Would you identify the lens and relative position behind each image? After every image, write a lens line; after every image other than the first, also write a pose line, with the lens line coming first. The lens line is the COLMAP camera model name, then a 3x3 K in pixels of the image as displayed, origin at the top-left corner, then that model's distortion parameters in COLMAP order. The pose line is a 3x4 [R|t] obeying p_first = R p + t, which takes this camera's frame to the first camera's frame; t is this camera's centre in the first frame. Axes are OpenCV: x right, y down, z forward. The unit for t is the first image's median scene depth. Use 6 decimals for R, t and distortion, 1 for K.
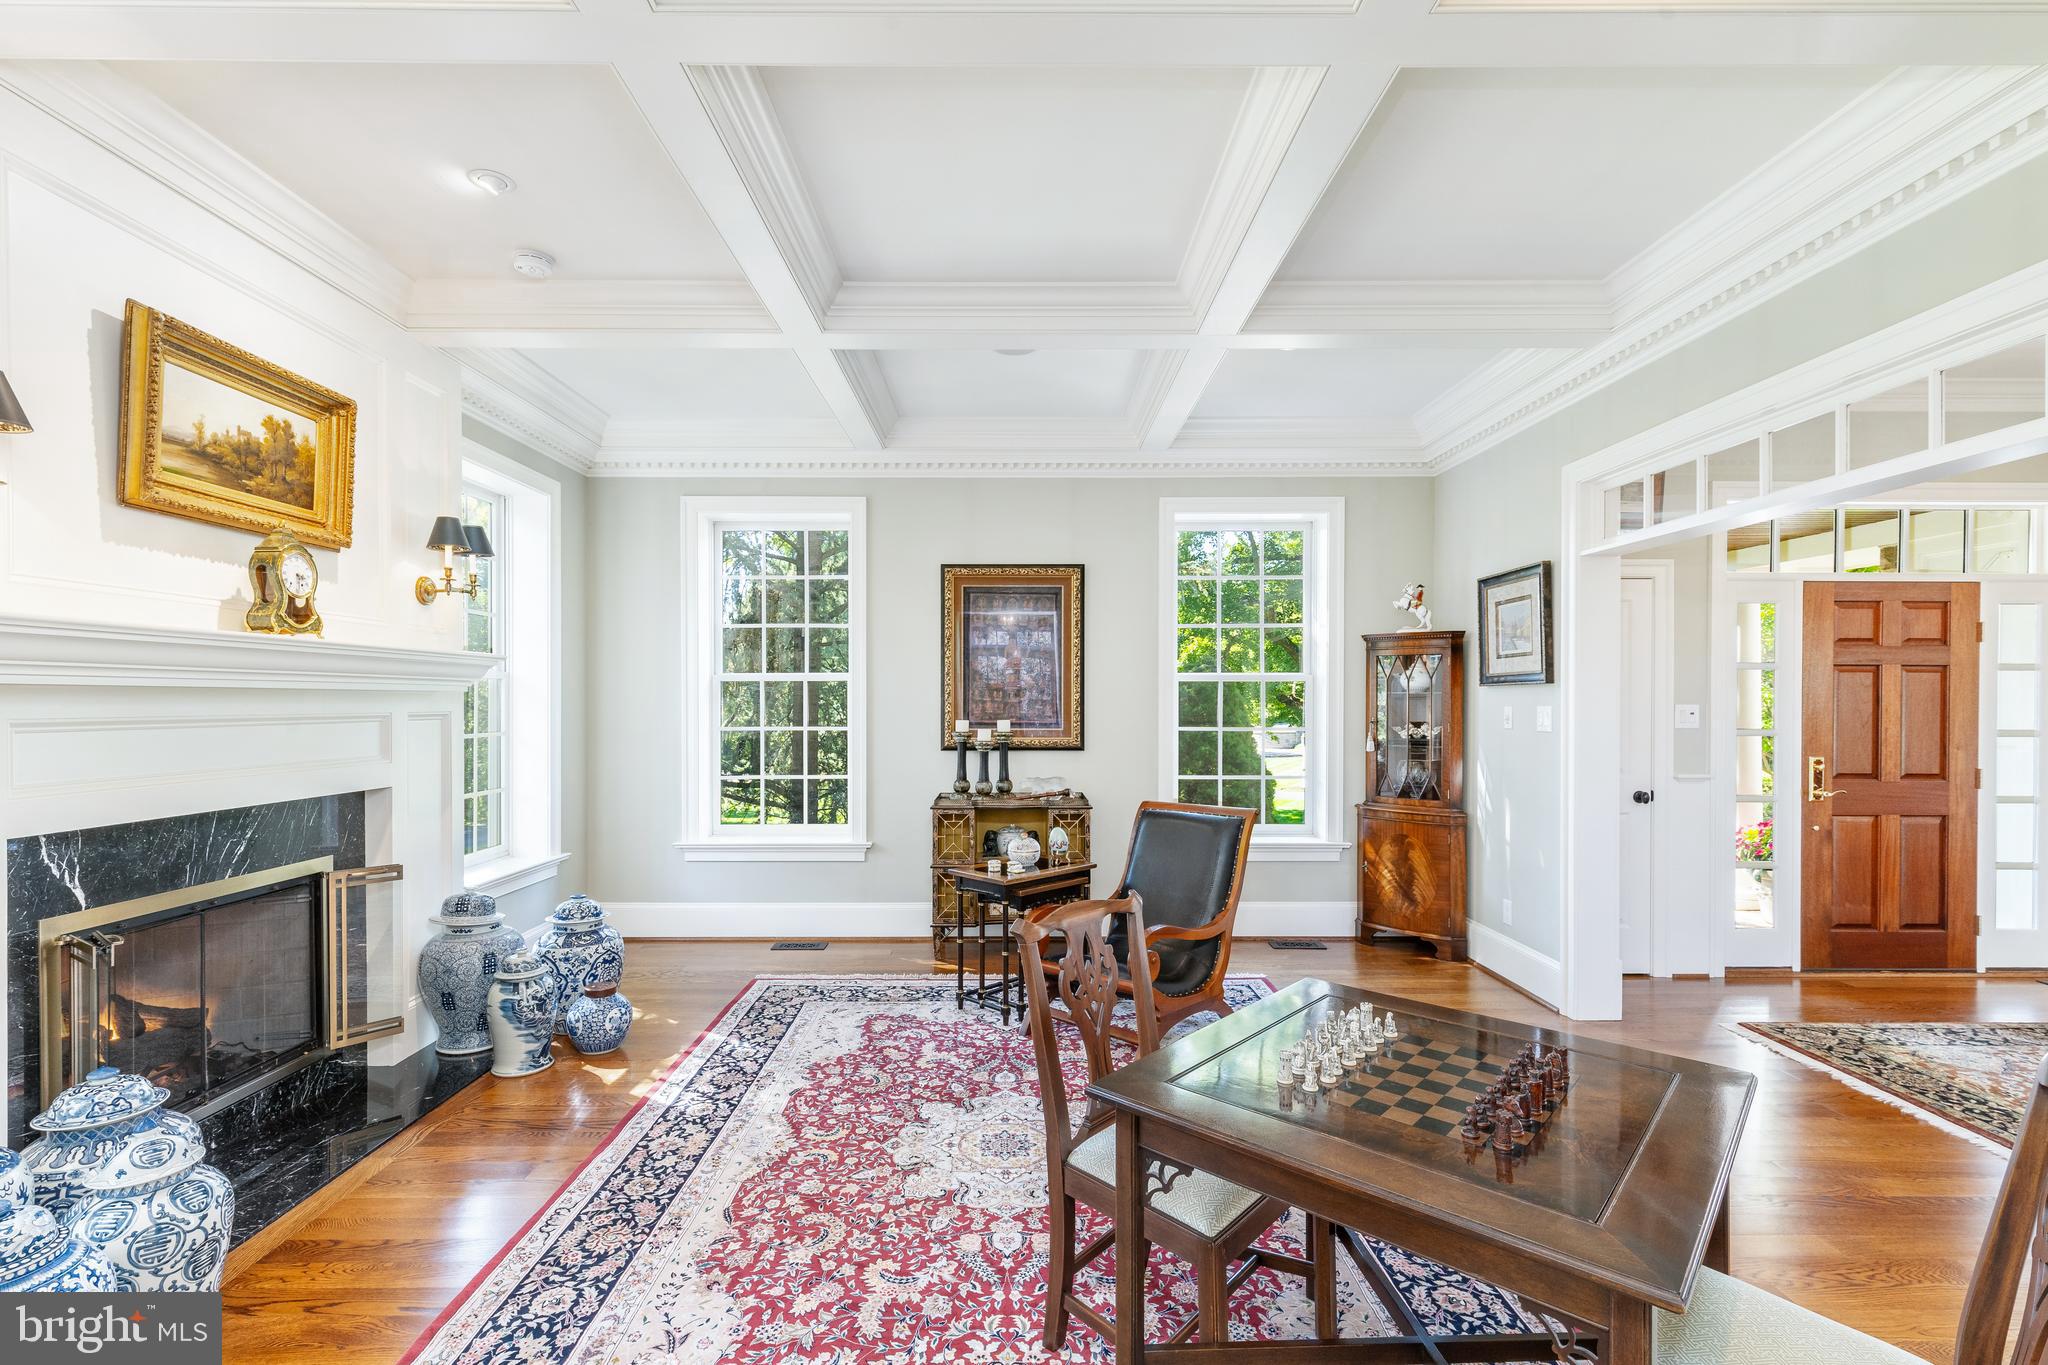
lens RADIAL K [[933.6, 0, 1030.5], [0, 933.6, 699.2], [0, 0, 1]] dist [0.011732, -0.000269]
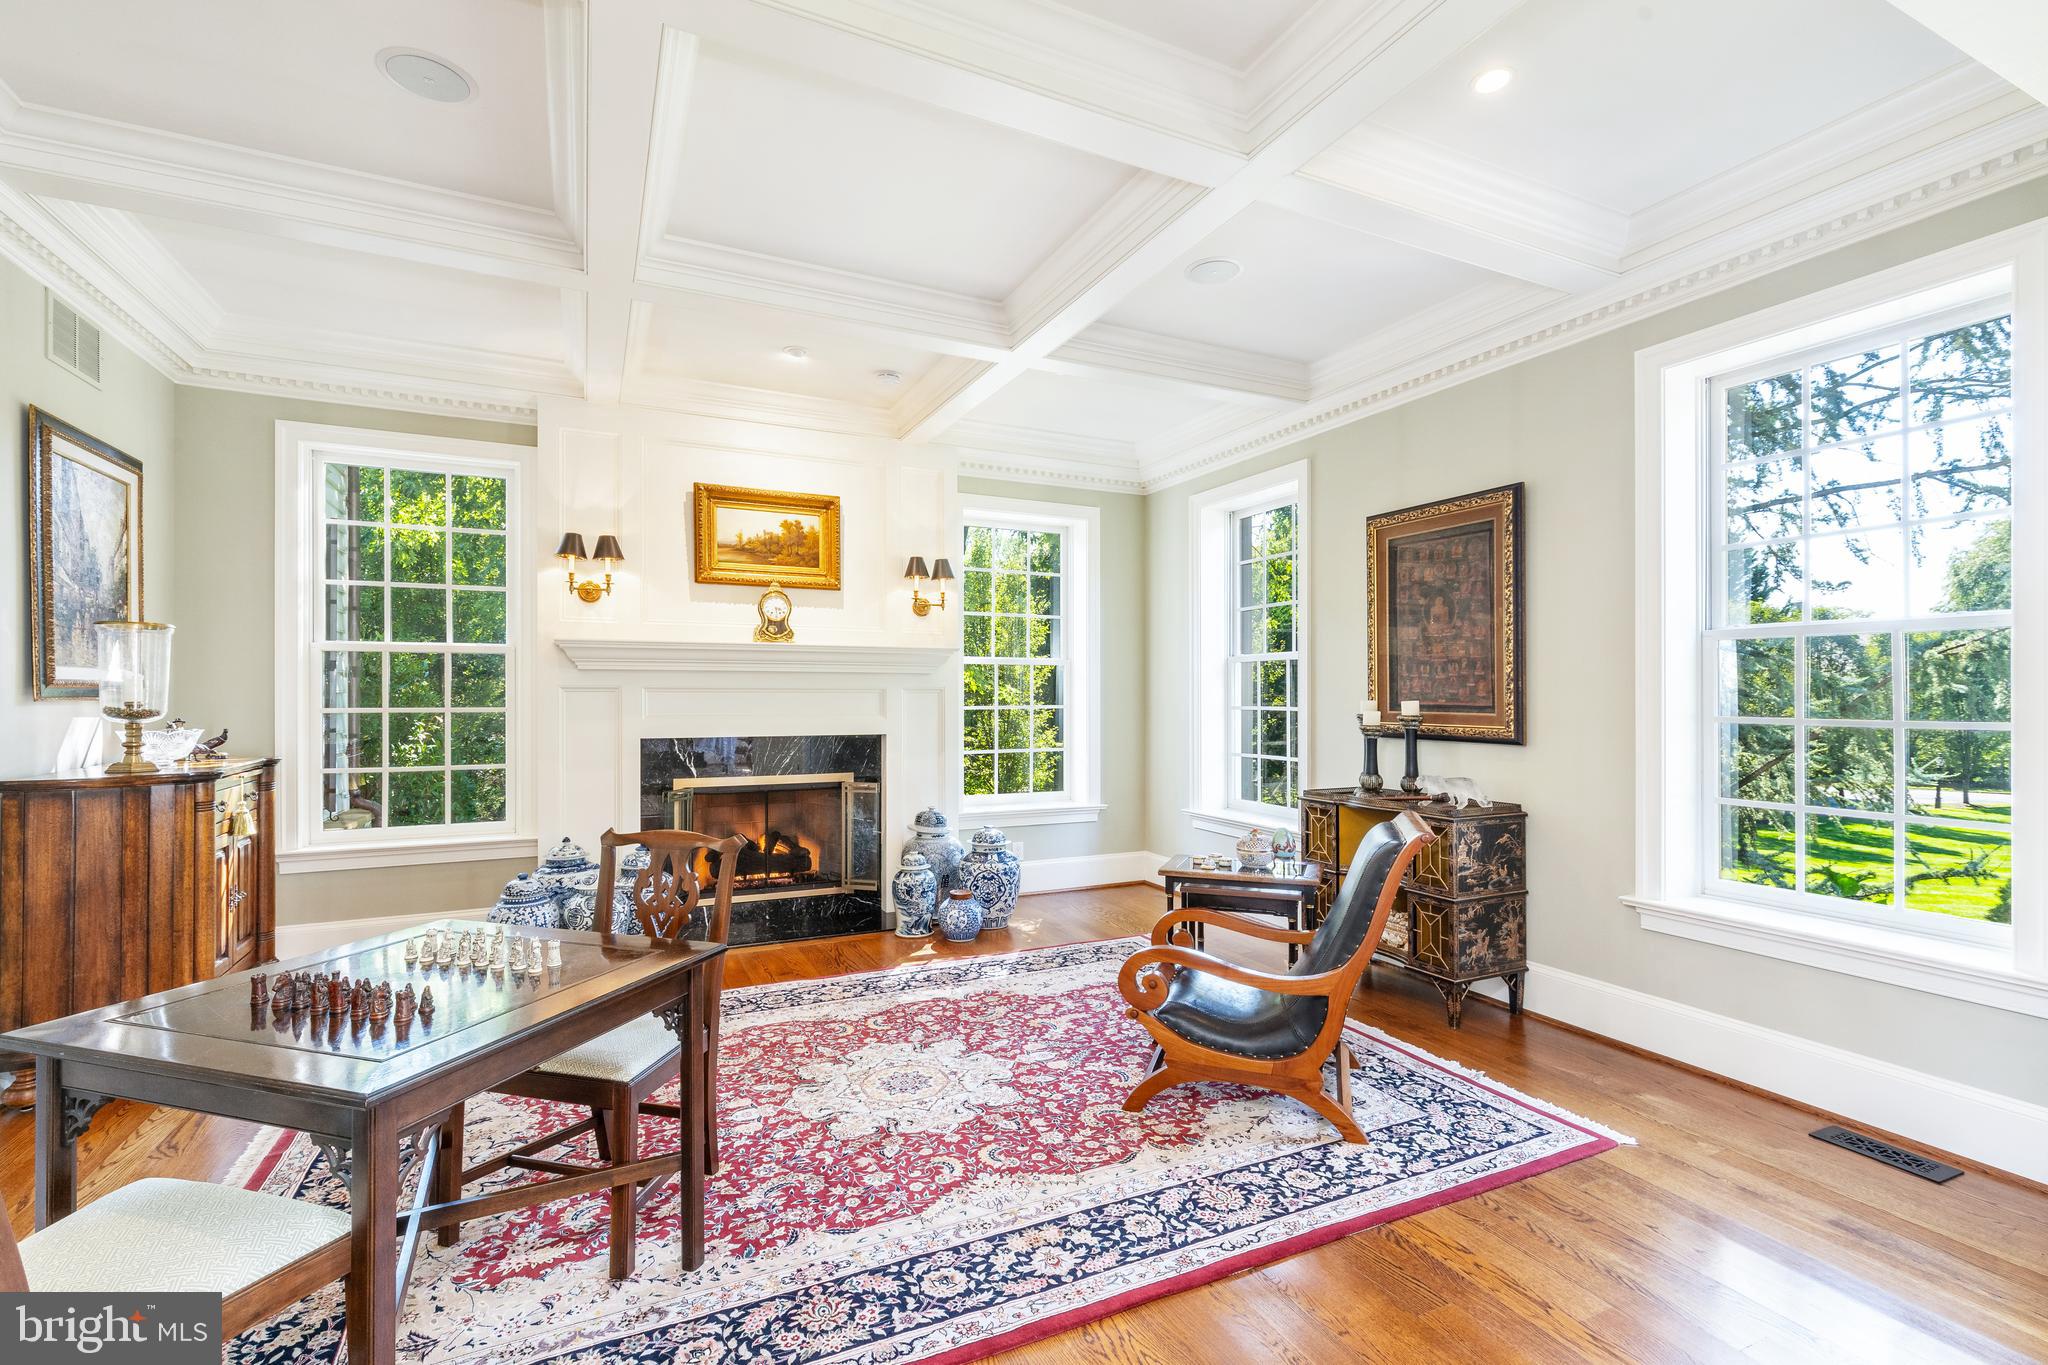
lens RADIAL K [[933.6, 0, 1036.4], [0, 933.6, 682.5], [0, 0, 1]] dist [0.011732, -0.000269]
pose [[0.425548, -0.009839, -0.904882, 0.896347], [-0.000954, 0.999935, -0.011321, 0.025961], [0.904935, 0.005681, 0.425511, 0.599275]]
